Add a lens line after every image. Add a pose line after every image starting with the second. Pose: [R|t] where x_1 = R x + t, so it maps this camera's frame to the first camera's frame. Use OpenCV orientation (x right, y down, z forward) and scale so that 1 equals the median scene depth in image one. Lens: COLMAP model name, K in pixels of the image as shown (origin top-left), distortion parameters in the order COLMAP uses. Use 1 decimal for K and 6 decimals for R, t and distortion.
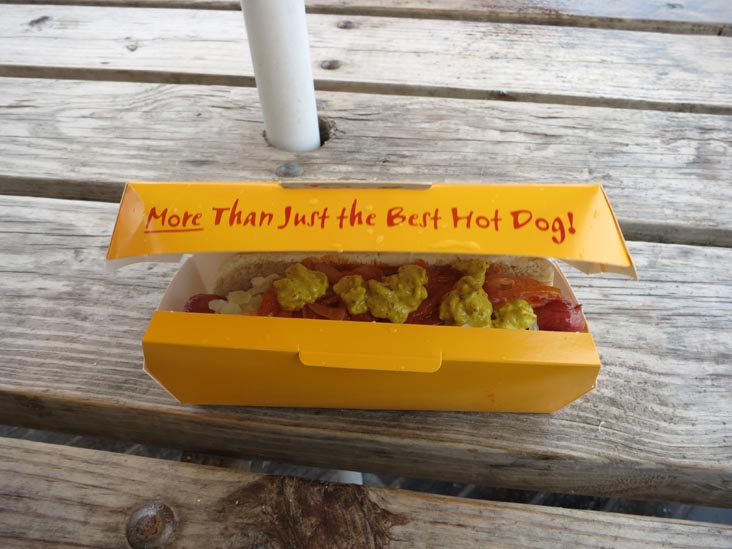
lens RADIAL K [[539.7, 0, 366.8], [0, 539.7, 264.8], [0, 0, 1]] dist [-0.064061, 0.023705]
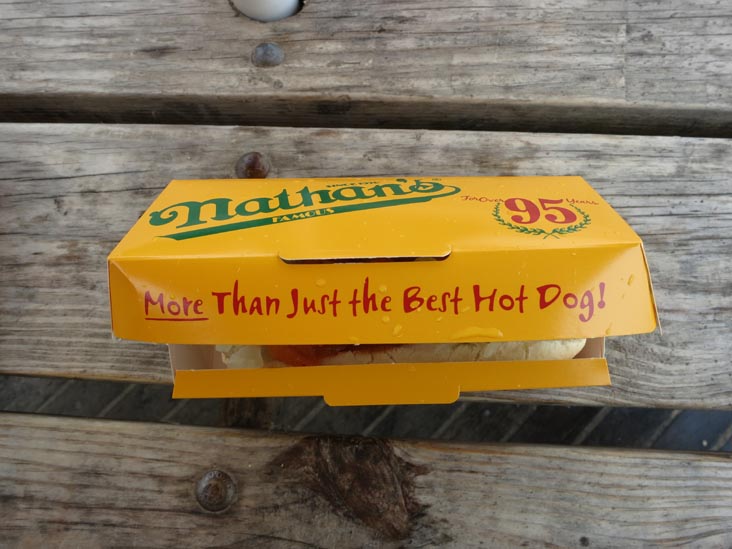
lens RADIAL K [[539.7, 0, 366.8], [0, 539.7, 264.8], [0, 0, 1]] dist [-0.064061, 0.023705]
pose [[0.996745, -0.078977, -0.016172, -0.004118], [0.076369, 0.860788, 0.503201, -0.492317], [-0.025821, -0.502798, 0.864018, 0.188416]]
